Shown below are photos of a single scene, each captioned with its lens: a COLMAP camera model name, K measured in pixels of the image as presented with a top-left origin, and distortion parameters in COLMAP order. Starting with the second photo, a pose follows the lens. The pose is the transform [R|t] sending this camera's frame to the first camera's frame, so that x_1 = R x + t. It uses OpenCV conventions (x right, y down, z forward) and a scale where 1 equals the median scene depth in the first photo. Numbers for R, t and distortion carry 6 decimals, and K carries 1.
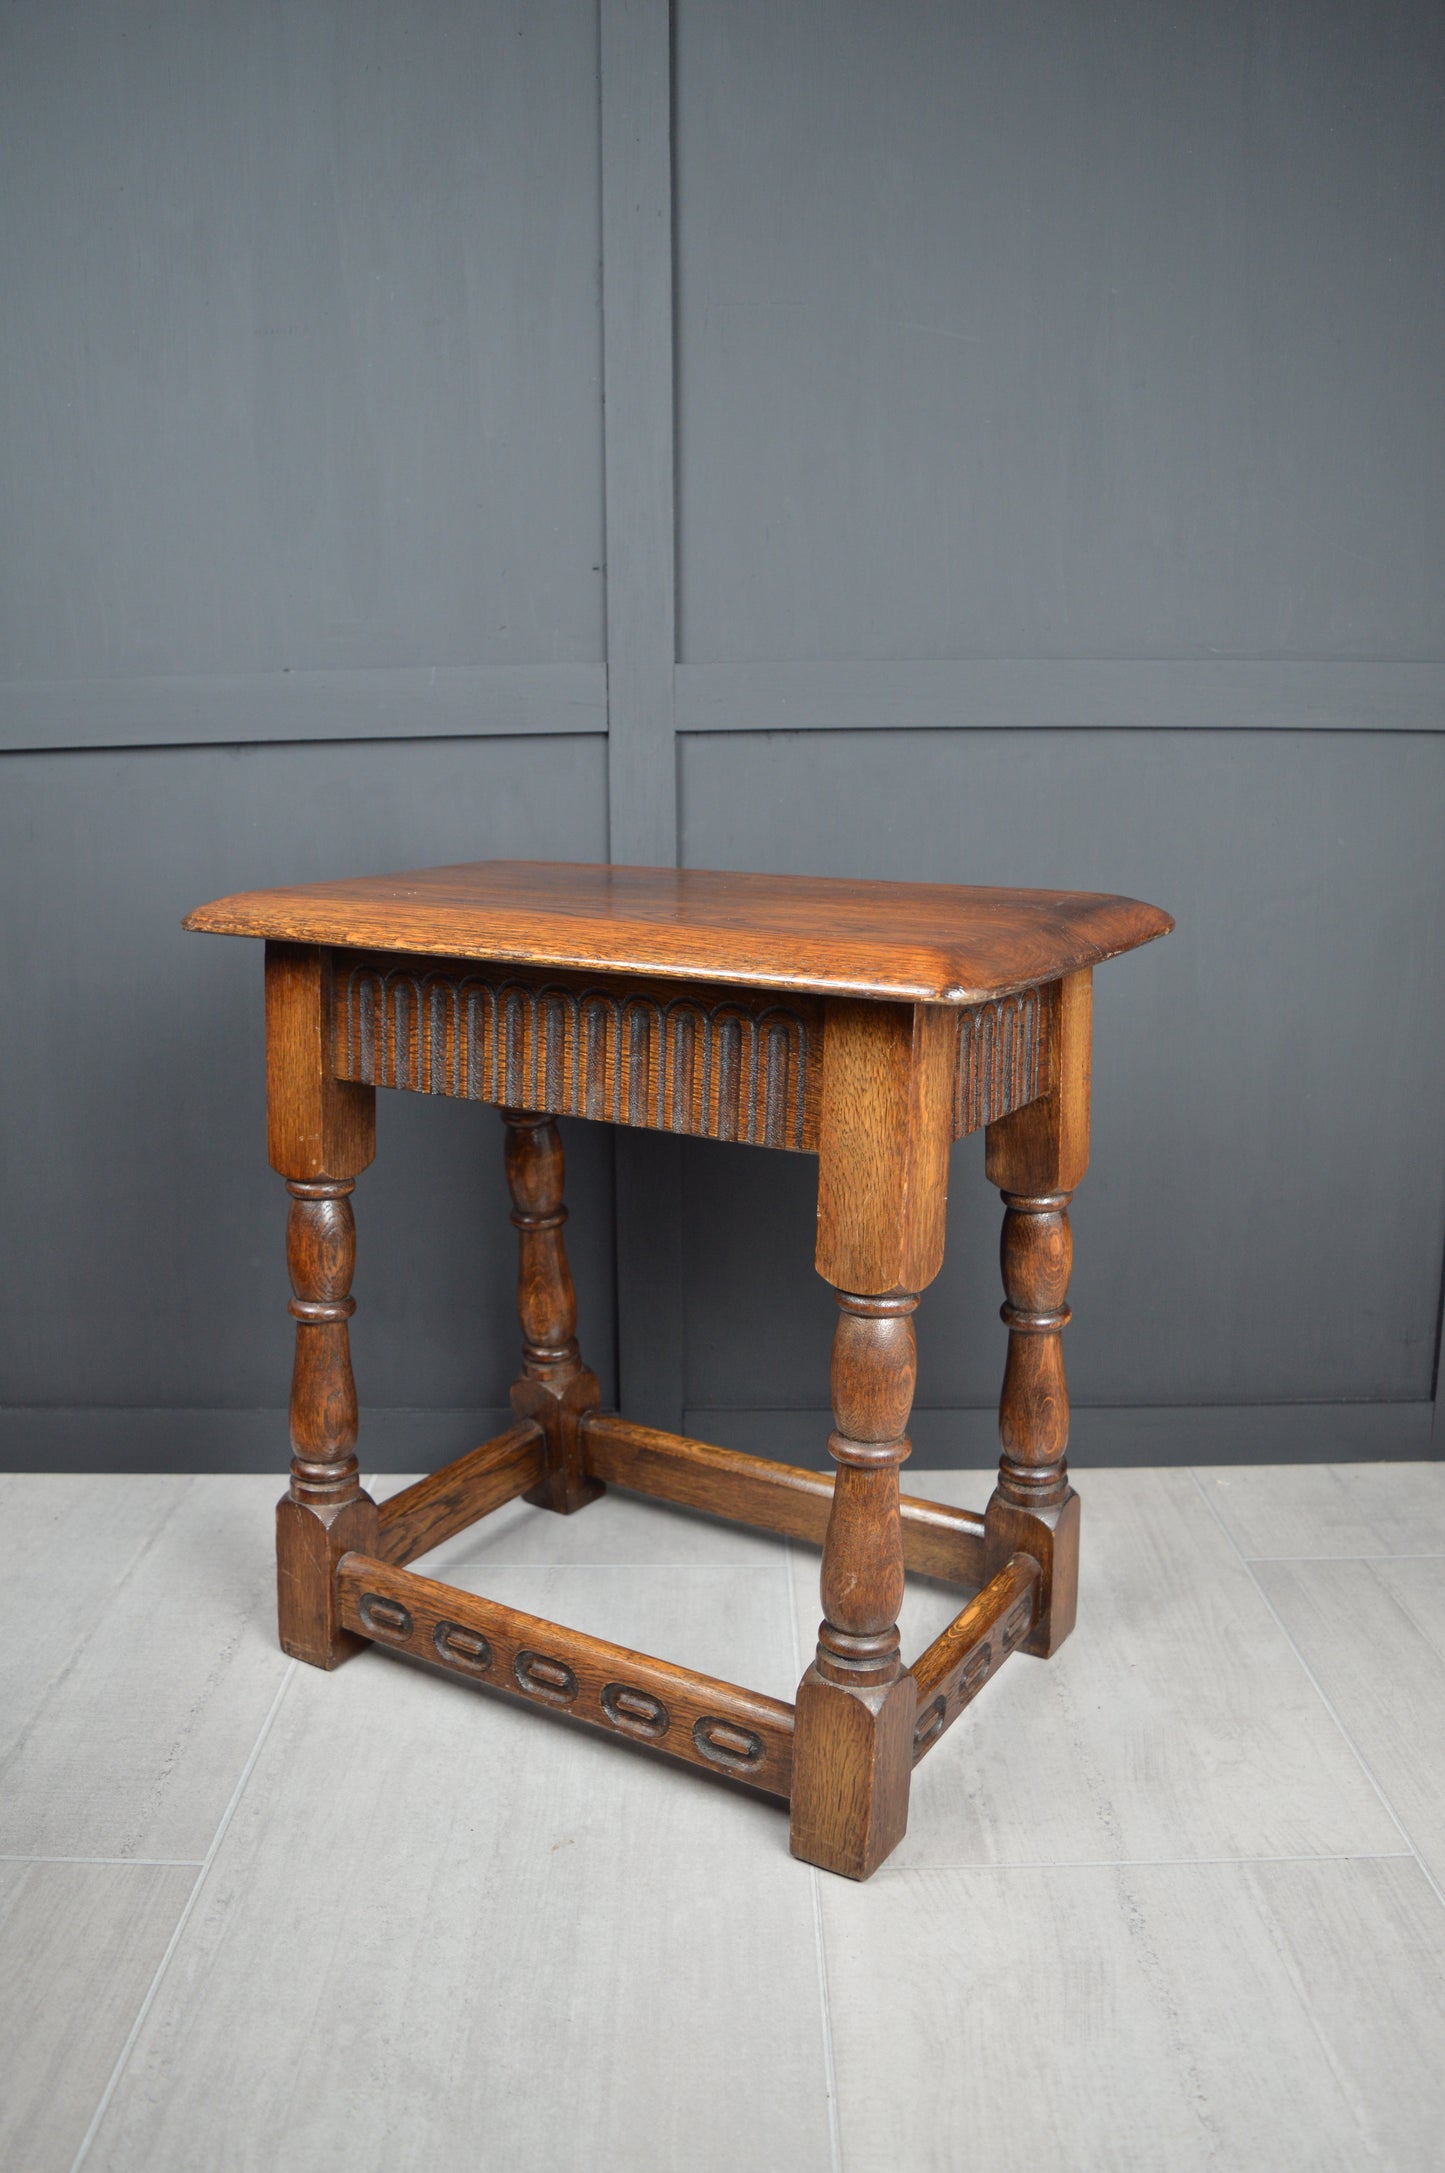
lens RADIAL K [[1739.9, 0, 714.5], [0, 1739.9, 1095.1], [0, 0, 1]] dist [-0.097005, 0.021404]
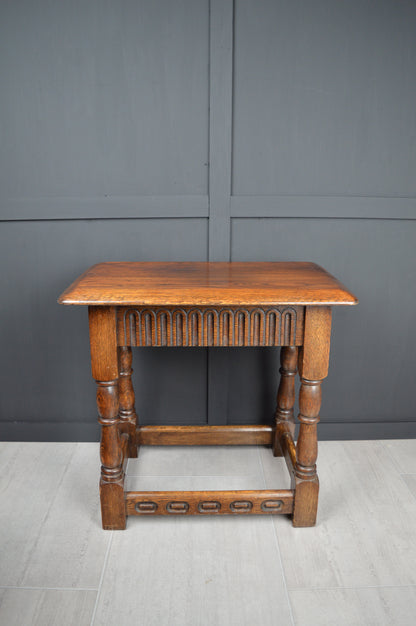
lens RADIAL K [[501.2, 0, 205.4], [0, 501.2, 315.9], [0, 0, 1]] dist [-0.097005, 0.021404]
pose [[0.999777, 0.007353, 0.019819, -0.107917], [-0.008817, 0.997157, 0.074832, -0.125080], [-0.019213, -0.074990, 0.996999, 0.101370]]
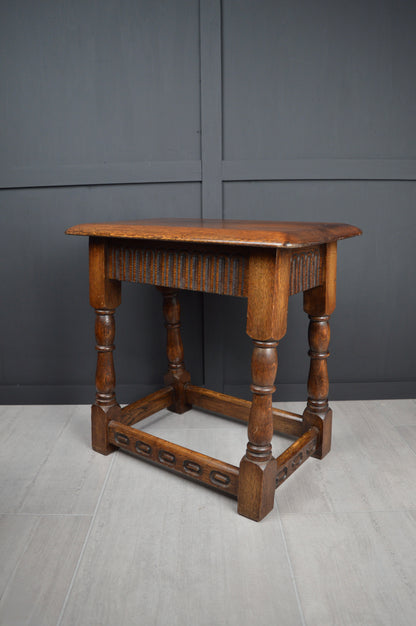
lens RADIAL K [[501.2, 0, 205.1], [0, 501.2, 316.0], [0, 0, 1]] dist [-0.097005, 0.021404]
pose [[0.999966, -0.005444, 0.006205, -0.079845], [0.005356, 0.999885, 0.014162, 0.048555], [-0.006281, -0.014128, 0.999880, 0.043430]]
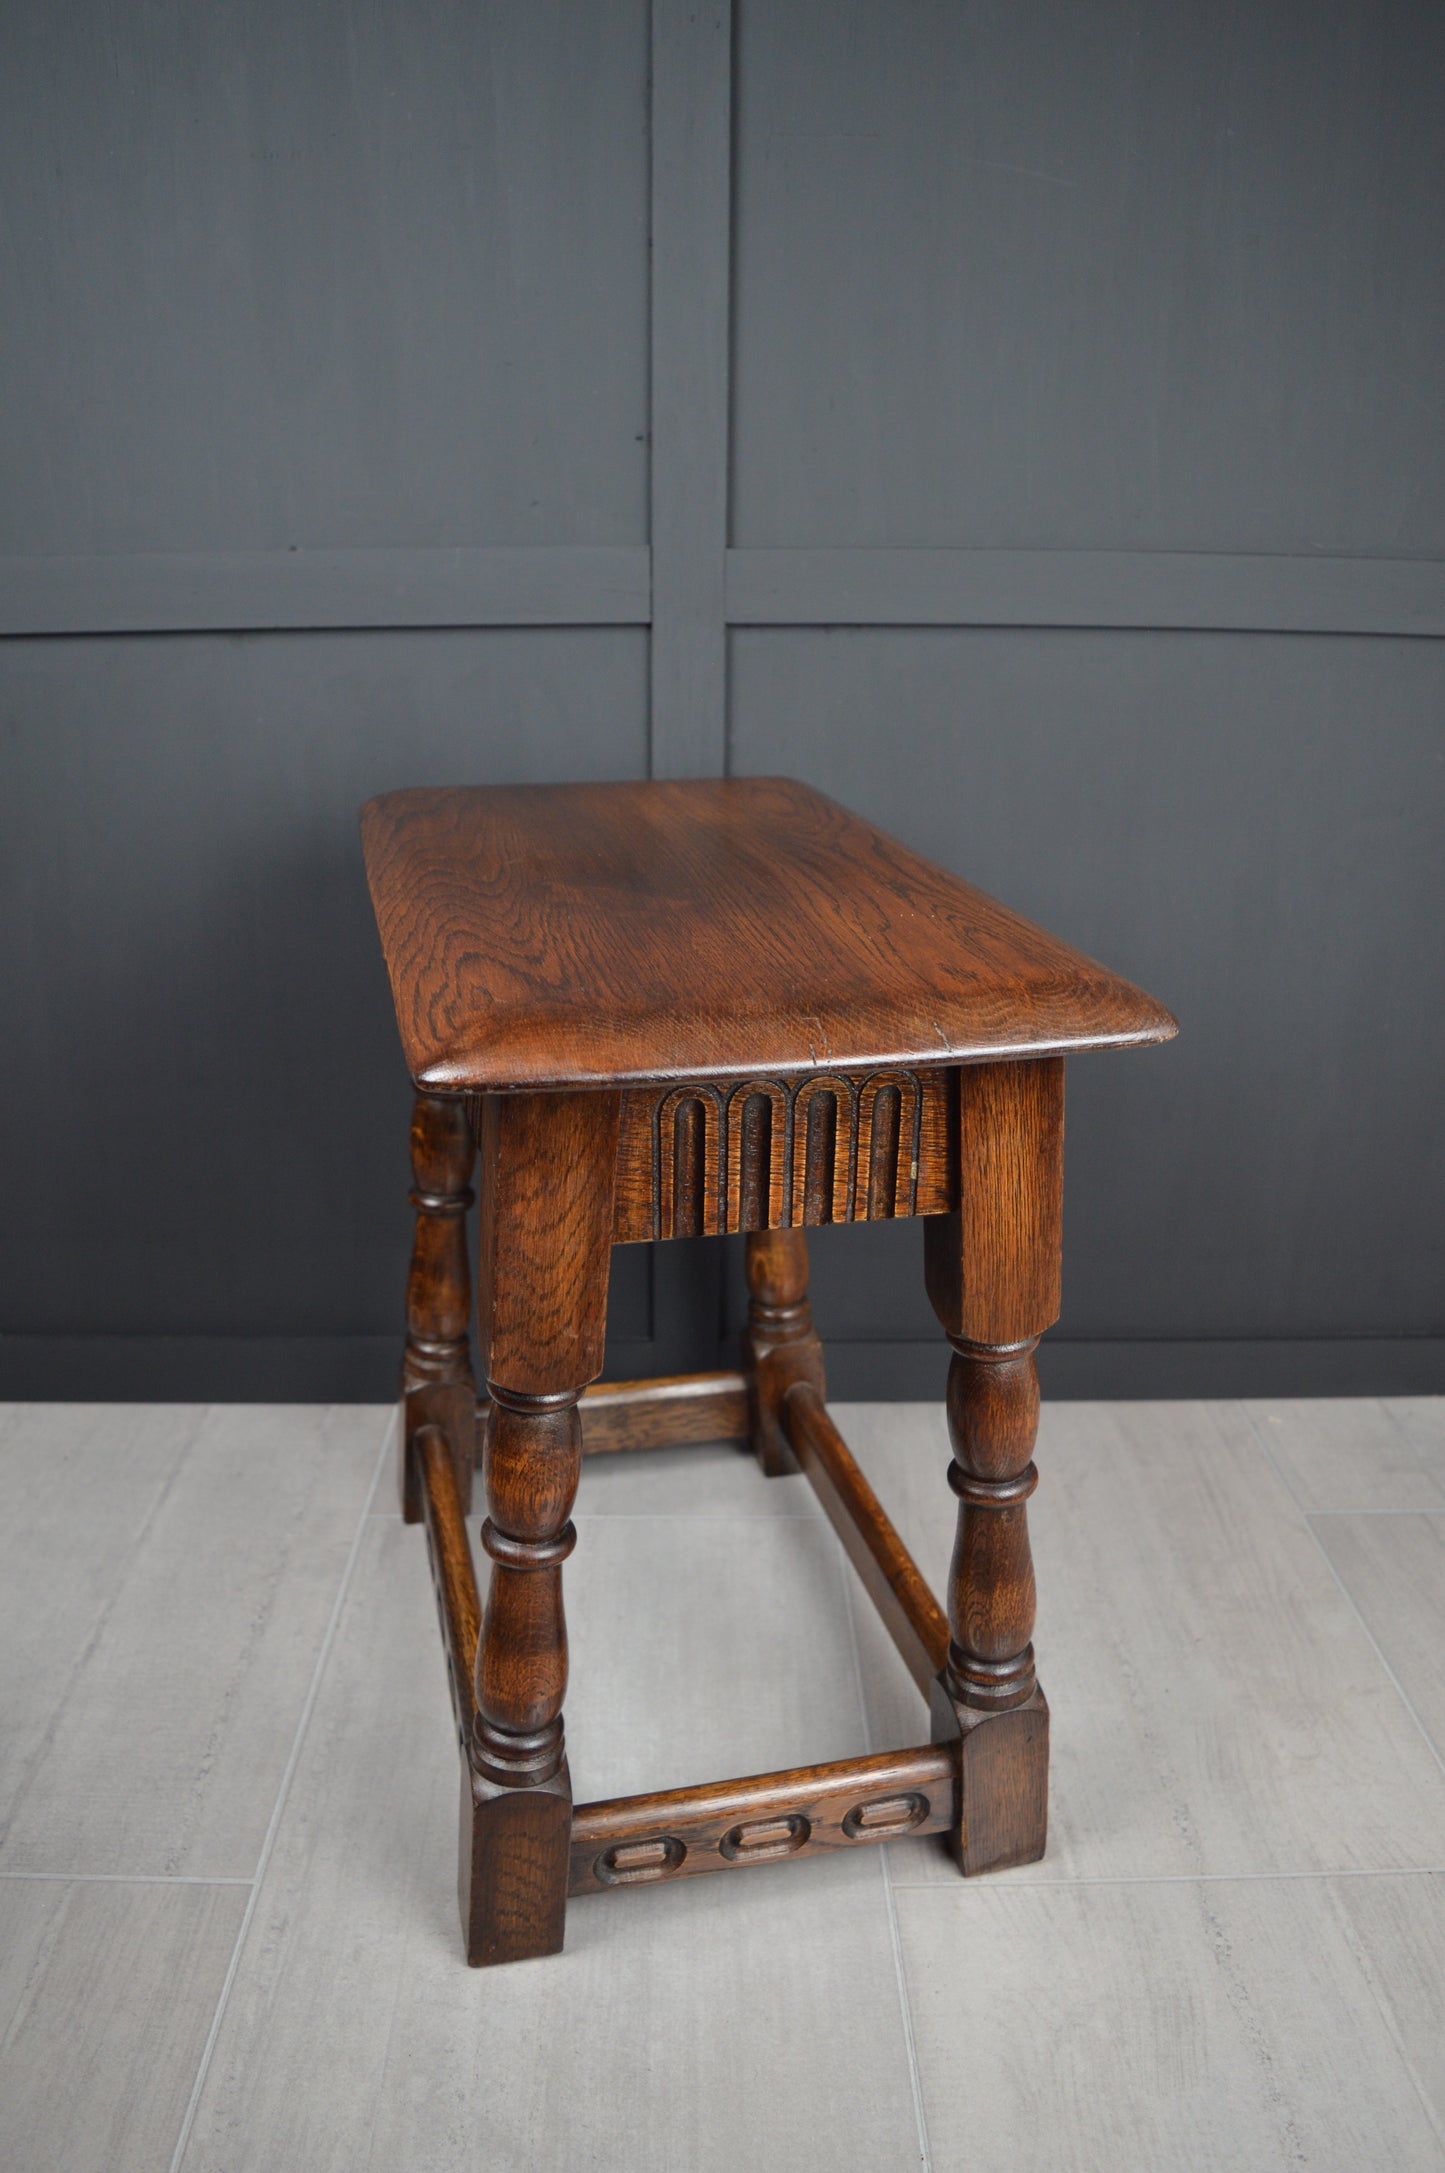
lens RADIAL K [[1739.9, 0, 714.0], [0, 1739.9, 1096.7], [0, 0, 1]] dist [-0.097005, 0.021404]
pose [[0.999713, 0.008438, 0.022433, -0.059681], [-0.011262, 0.991592, 0.128910, -0.103356], [-0.021157, -0.129126, 0.991403, 0.090071]]
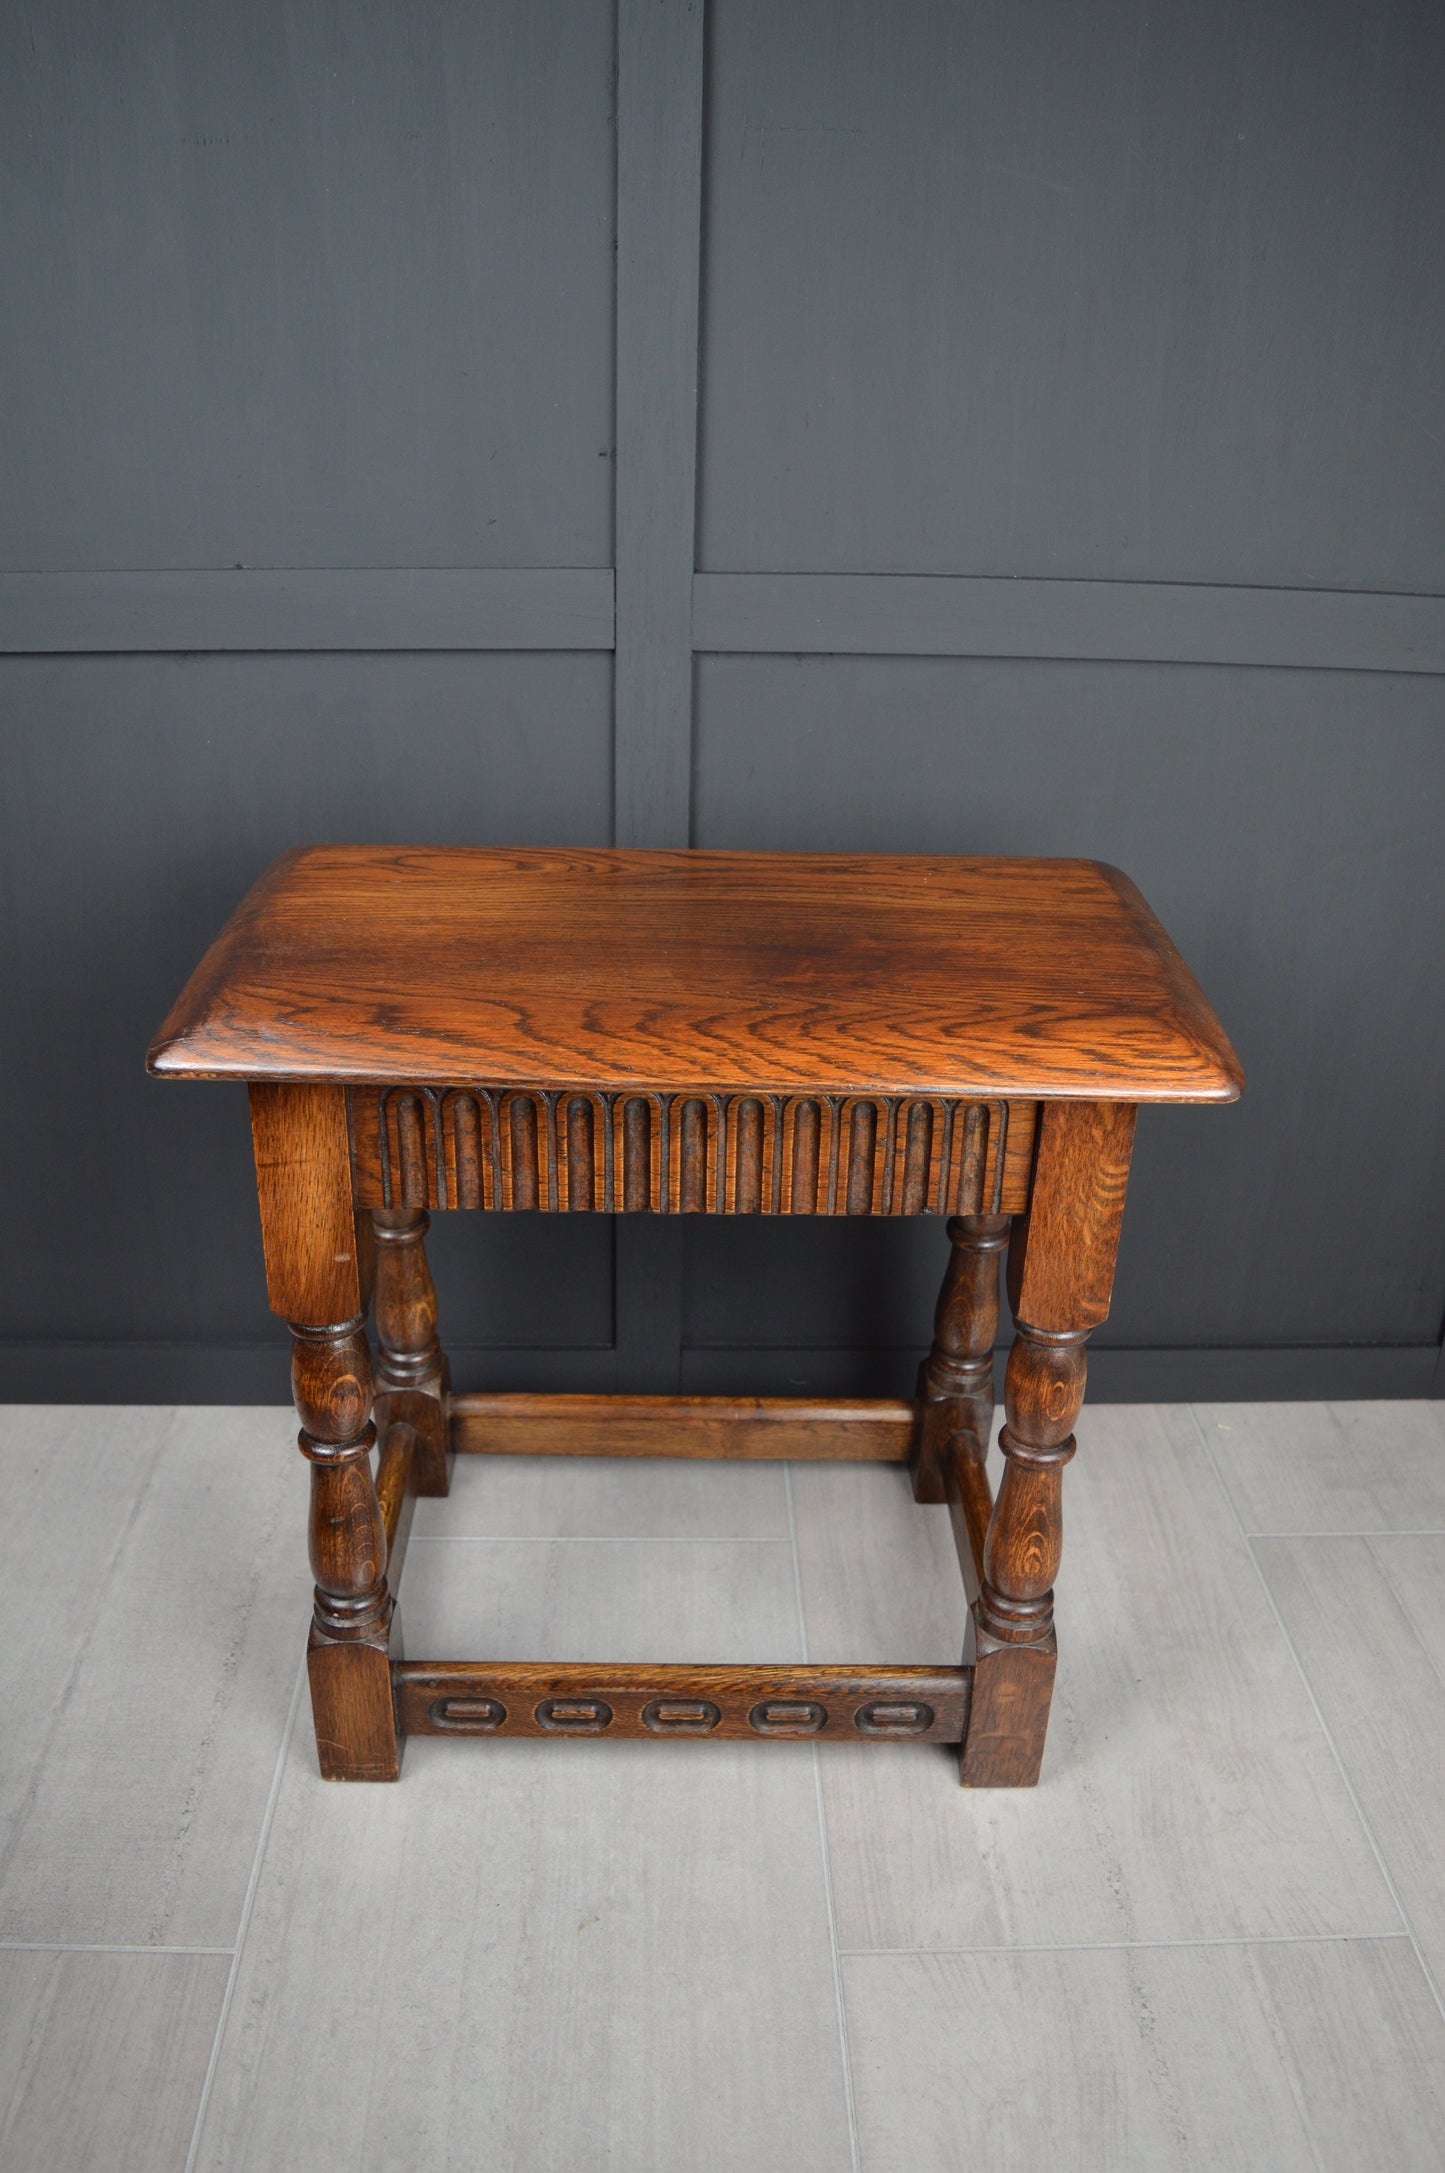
lens RADIAL K [[1739.9, 0, 715.9], [0, 1739.9, 1102.3], [0, 0, 1]] dist [-0.097005, 0.021404]
pose [[0.998961, 0.012790, 0.043742, -0.058546], [-0.023514, 0.966840, 0.254299, -0.270555], [-0.039039, -0.255063, 0.966136, 0.130460]]
